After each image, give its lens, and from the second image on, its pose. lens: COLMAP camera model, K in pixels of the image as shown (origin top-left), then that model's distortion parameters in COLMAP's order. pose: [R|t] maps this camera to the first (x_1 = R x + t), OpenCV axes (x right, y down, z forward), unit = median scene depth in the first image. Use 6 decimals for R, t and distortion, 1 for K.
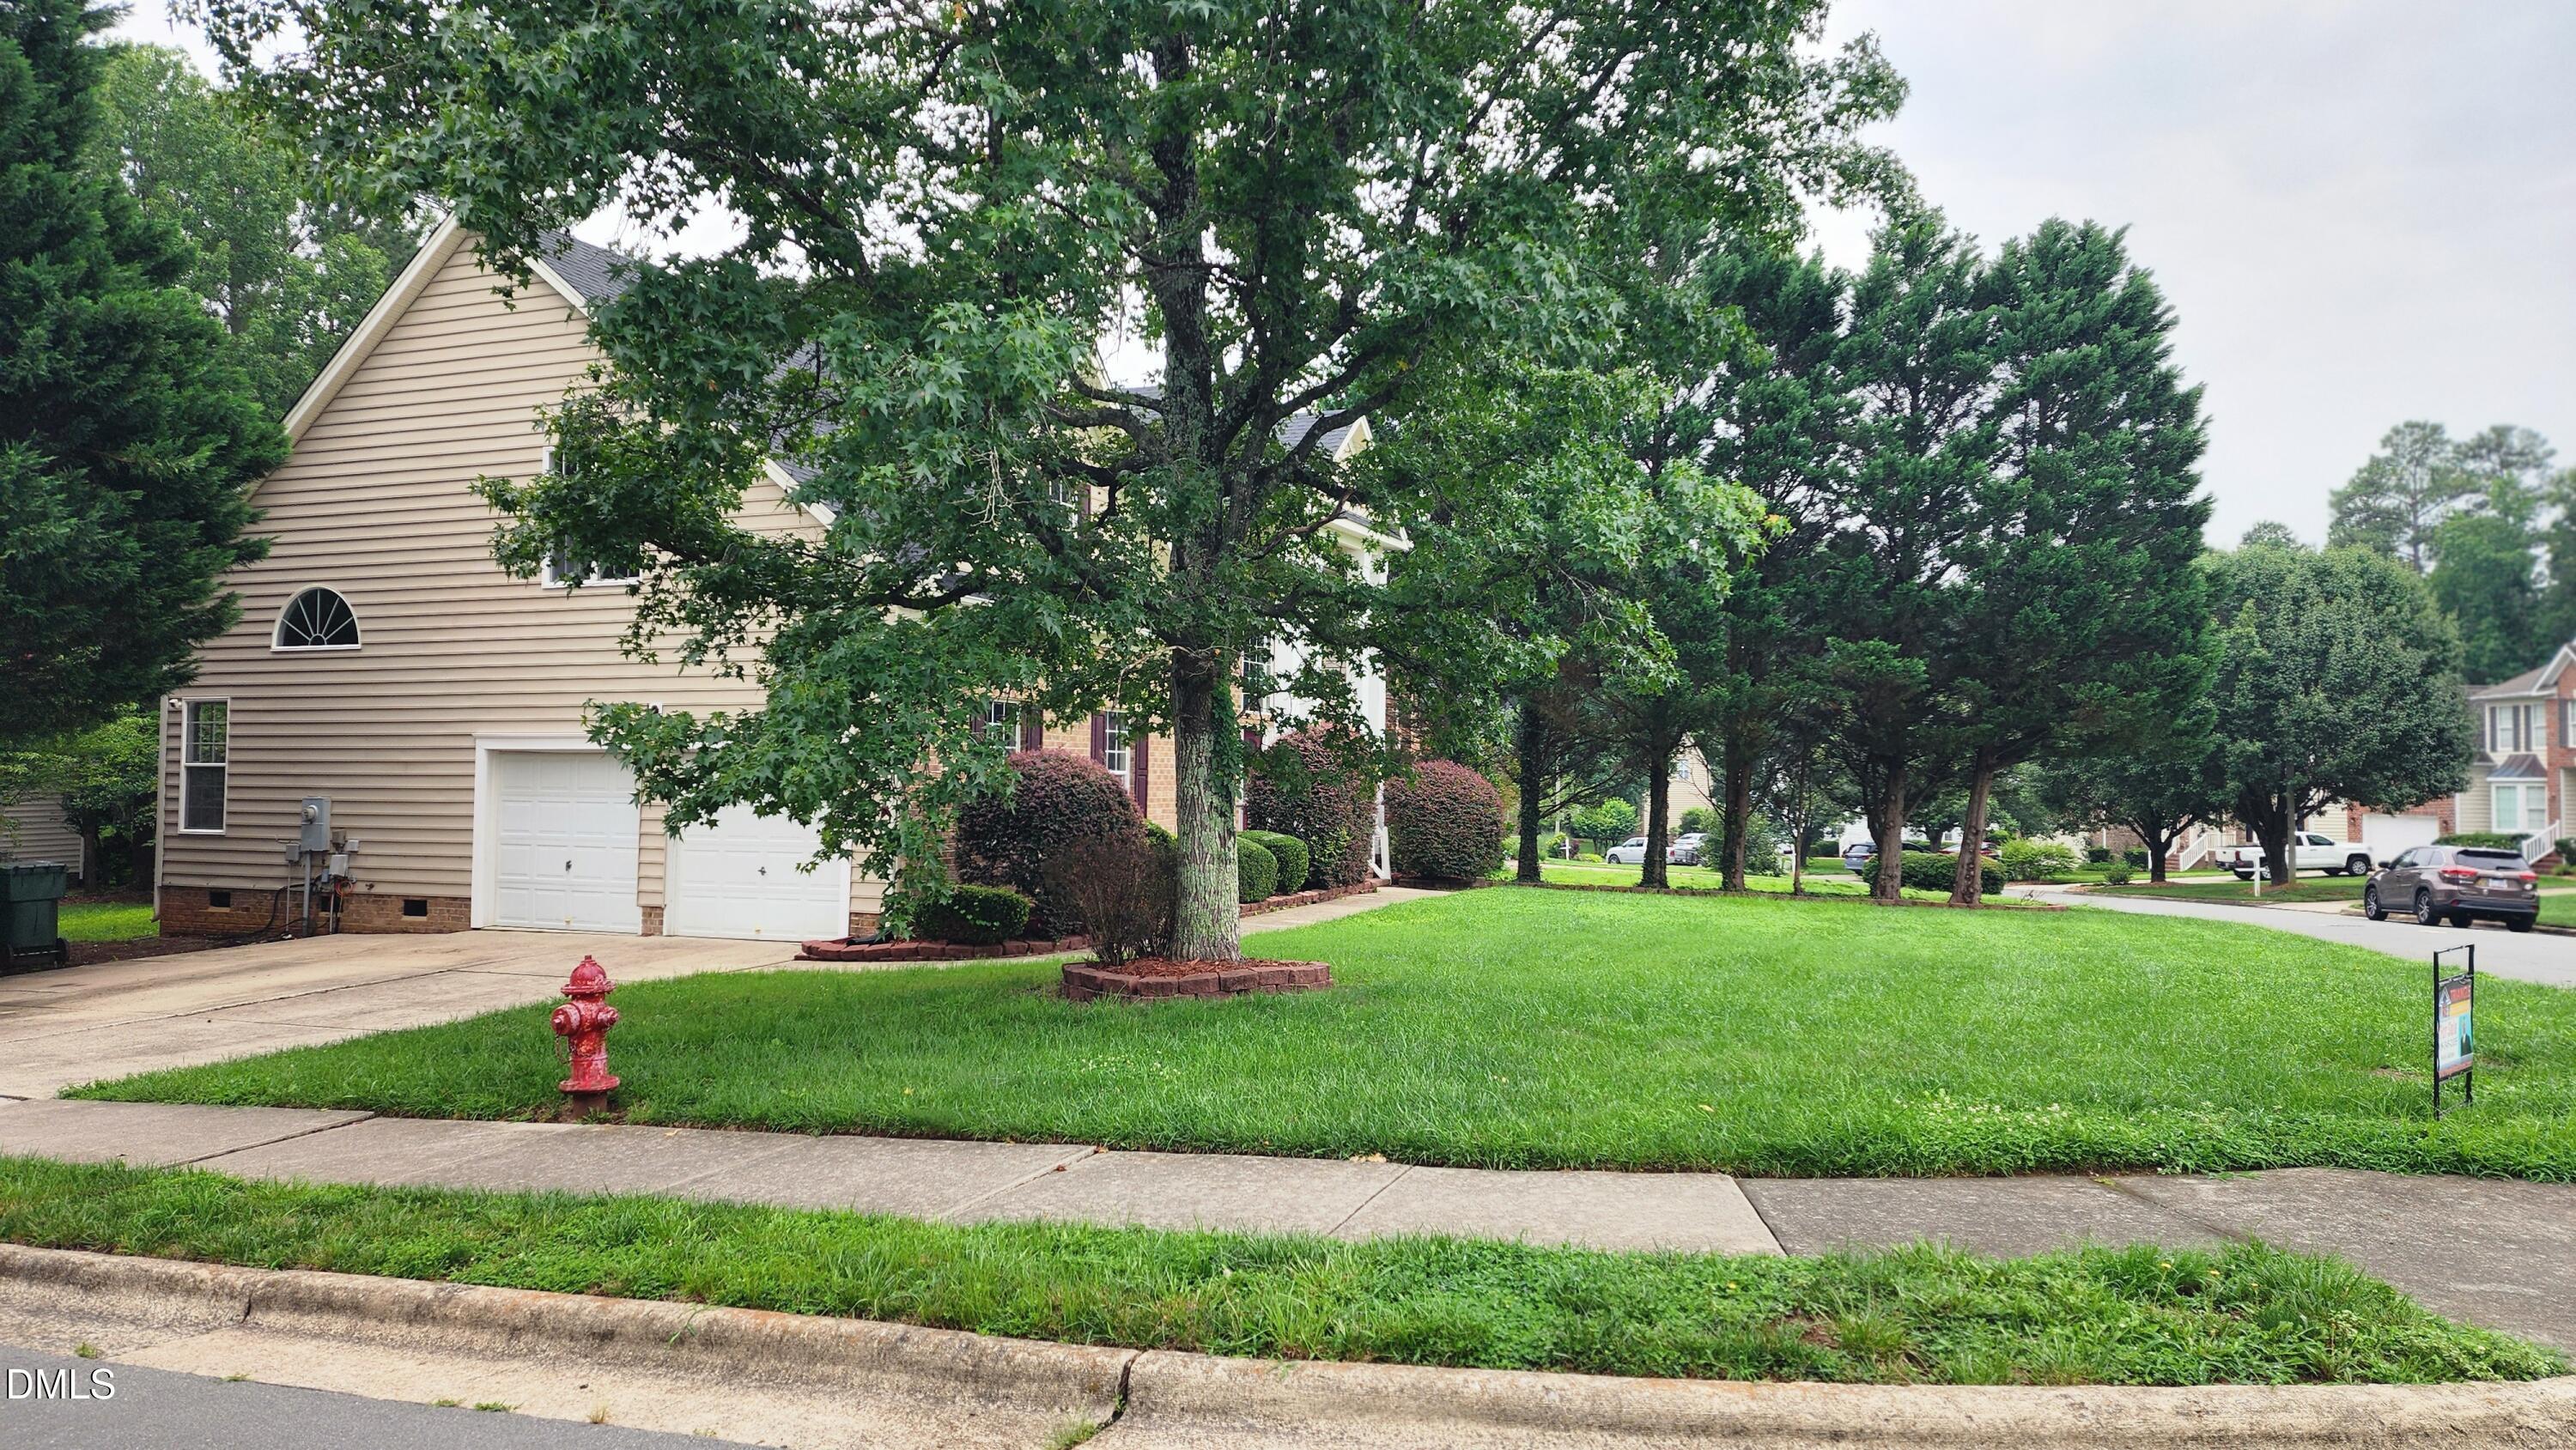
lens RADIAL K [[1753.6, 0, 1292.4], [0, 1753.6, 724.3], [0, 0, 1]] dist [0.093961, -0.083606]
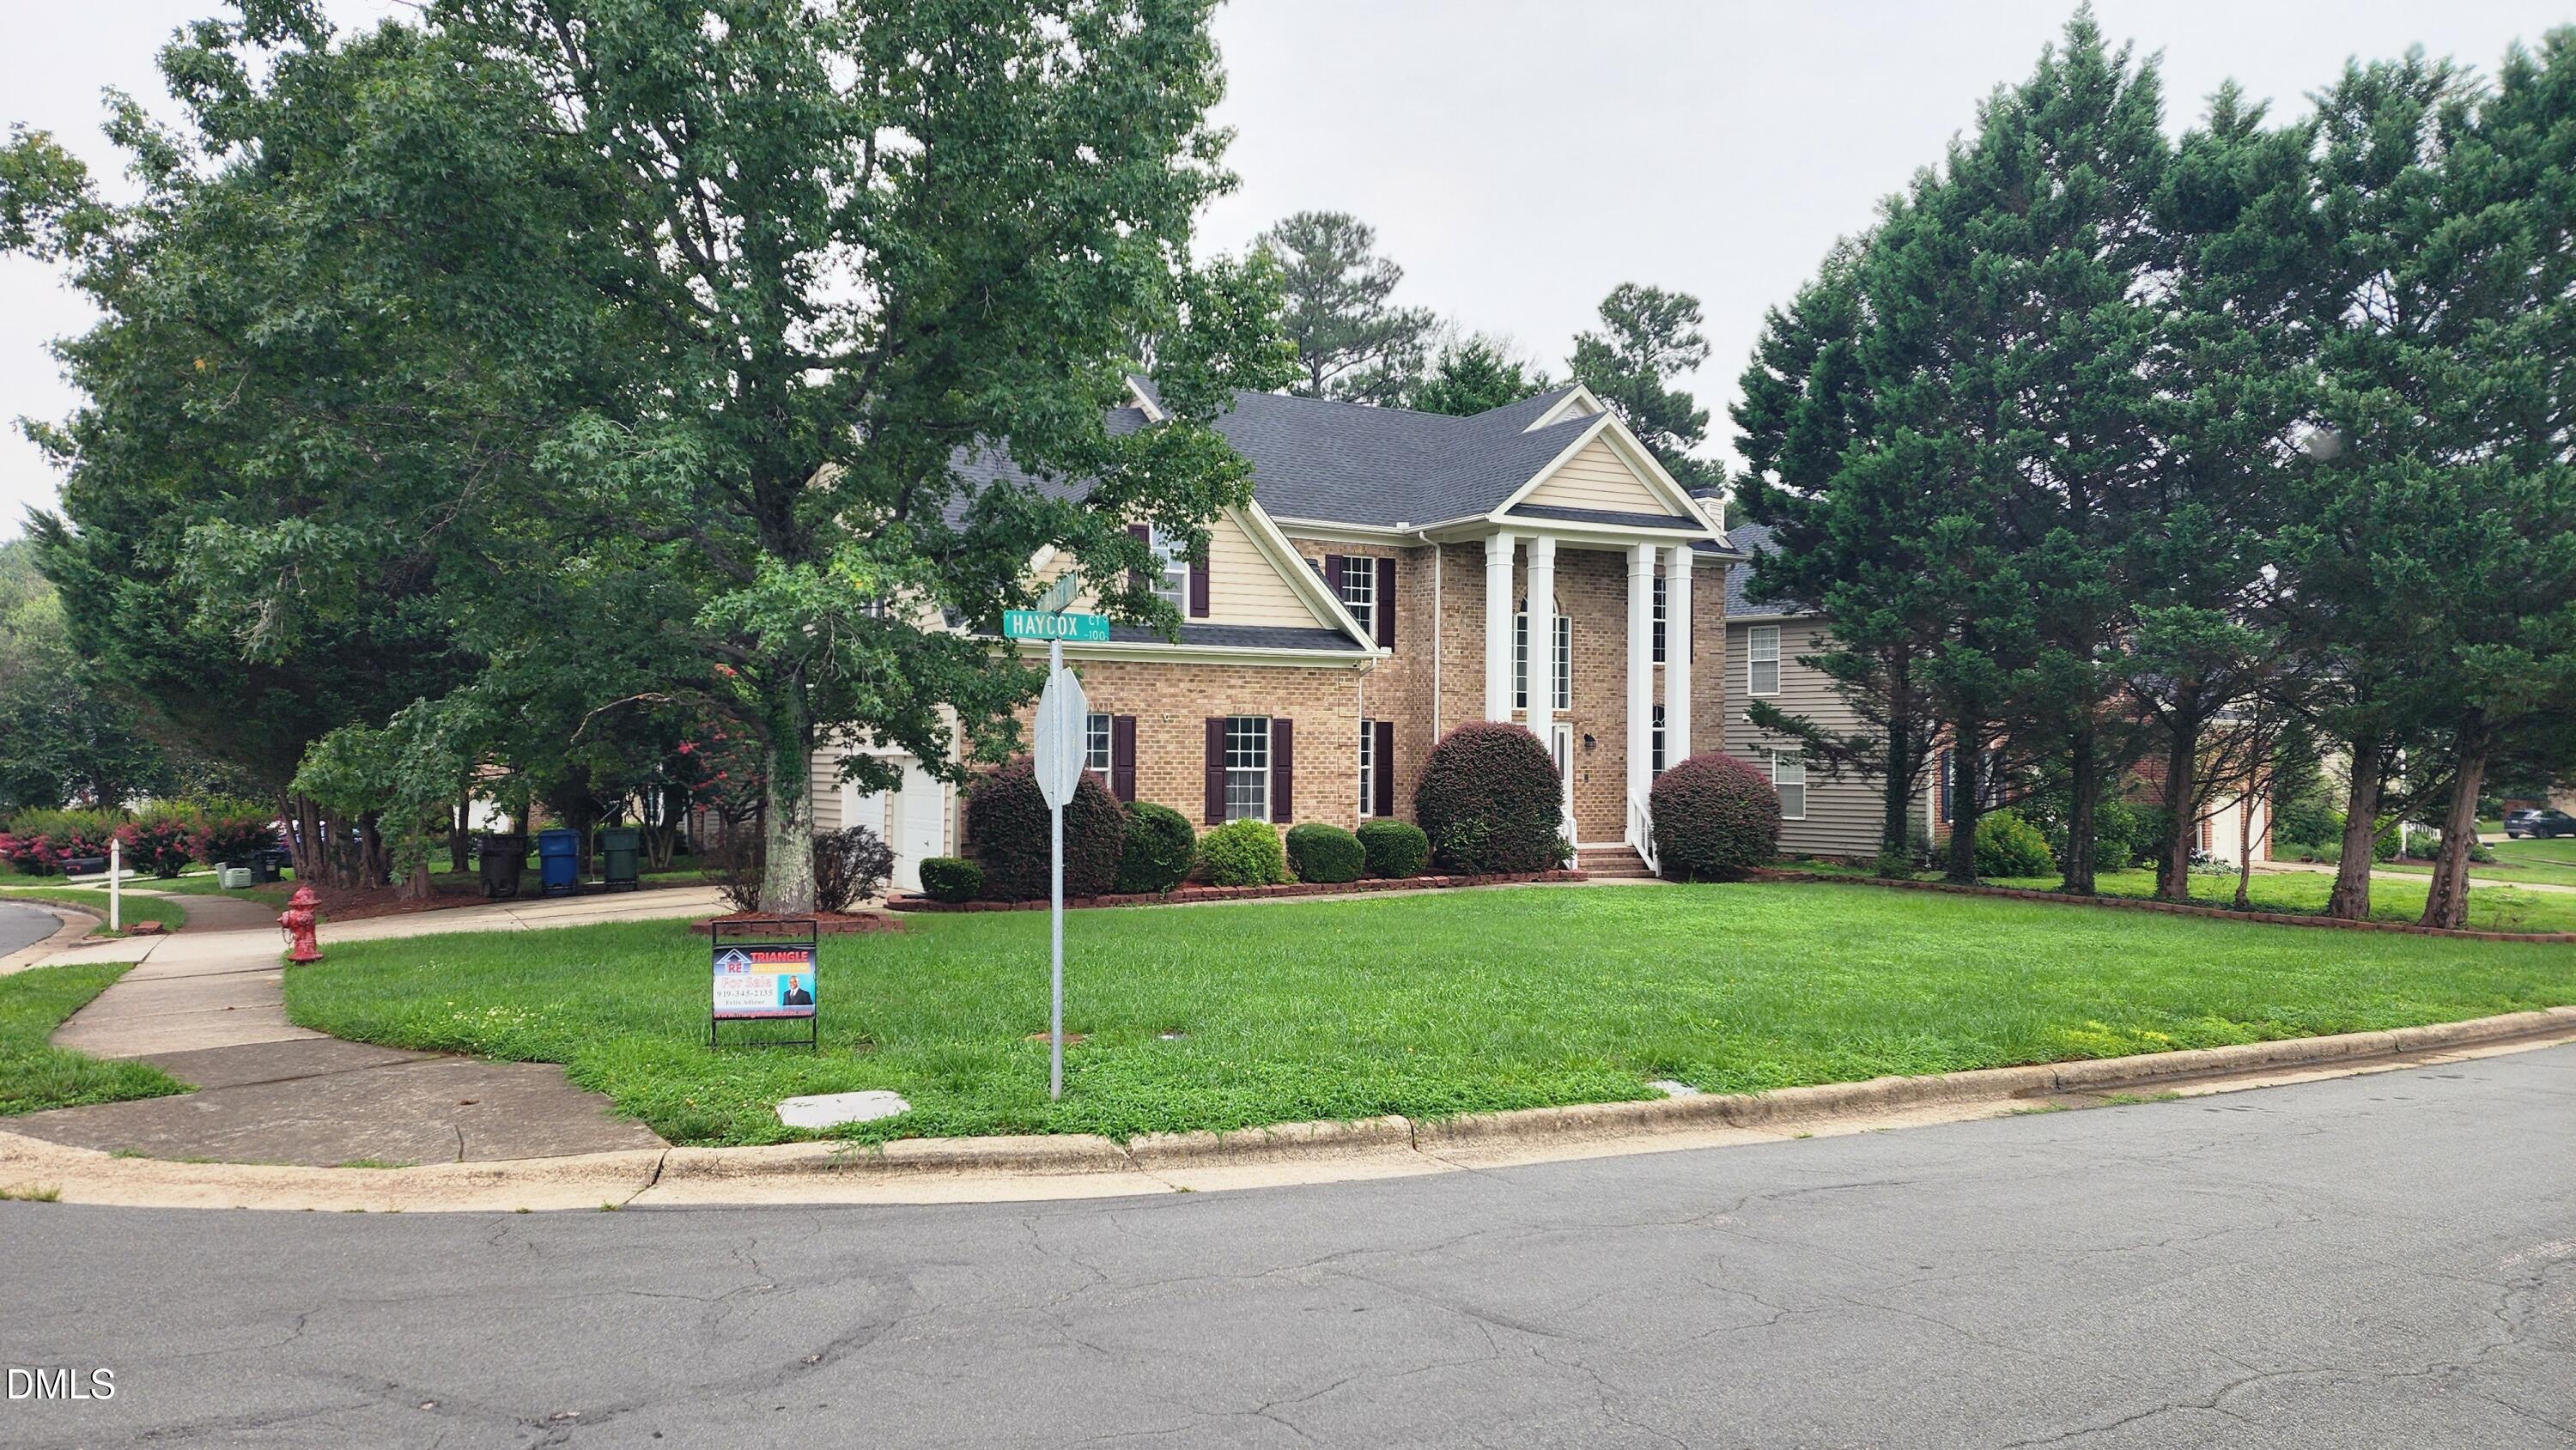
lens RADIAL K [[1763.6, 0, 1299.7], [0, 1763.6, 755.1], [0, 0, 1]] dist [0.091383, -0.092931]
pose [[0.773769, -0.005764, -0.633441, 1.439635], [0.023990, 0.999508, 0.020210, -0.011494], [0.633013, -0.030835, 0.773527, 0.201378]]
